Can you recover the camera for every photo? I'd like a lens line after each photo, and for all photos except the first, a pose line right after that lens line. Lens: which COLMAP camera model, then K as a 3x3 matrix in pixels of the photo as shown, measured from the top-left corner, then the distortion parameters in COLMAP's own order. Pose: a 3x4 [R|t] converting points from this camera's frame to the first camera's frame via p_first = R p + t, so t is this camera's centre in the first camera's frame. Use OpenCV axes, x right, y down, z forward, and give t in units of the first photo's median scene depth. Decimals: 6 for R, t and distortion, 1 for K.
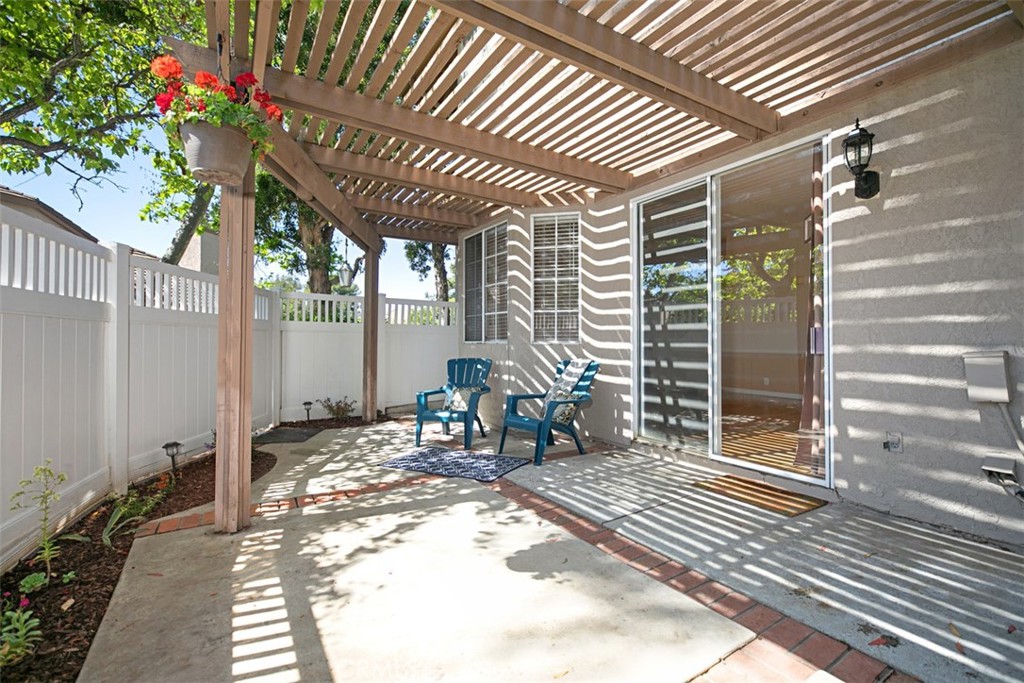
lens RADIAL K [[456.5, 0, 512.0], [0, 456.5, 341.5], [0, 0, 1]] dist [0.013112, -0.000028]
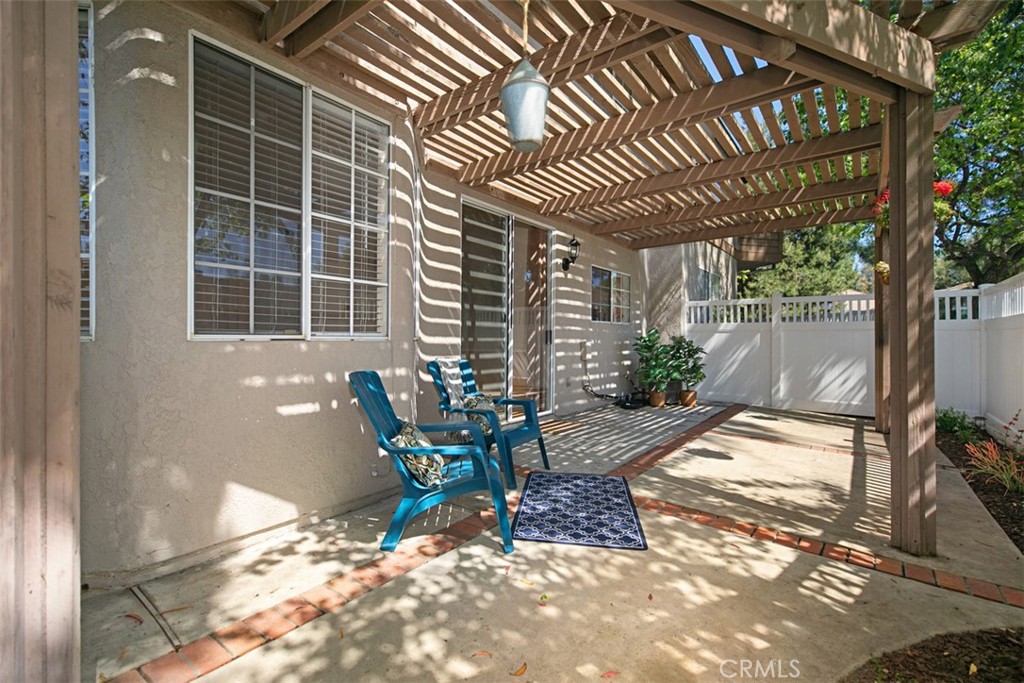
lens RADIAL K [[456.5, 0, 512.0], [0, 456.5, 341.5], [0, 0, 1]] dist [0.013112, -0.000028]
pose [[-0.353957, -0.007007, 0.935236, -0.970484], [-0.001571, 0.999975, 0.006897, 0.006214], [-0.935261, 0.000972, -0.353959, 1.695316]]
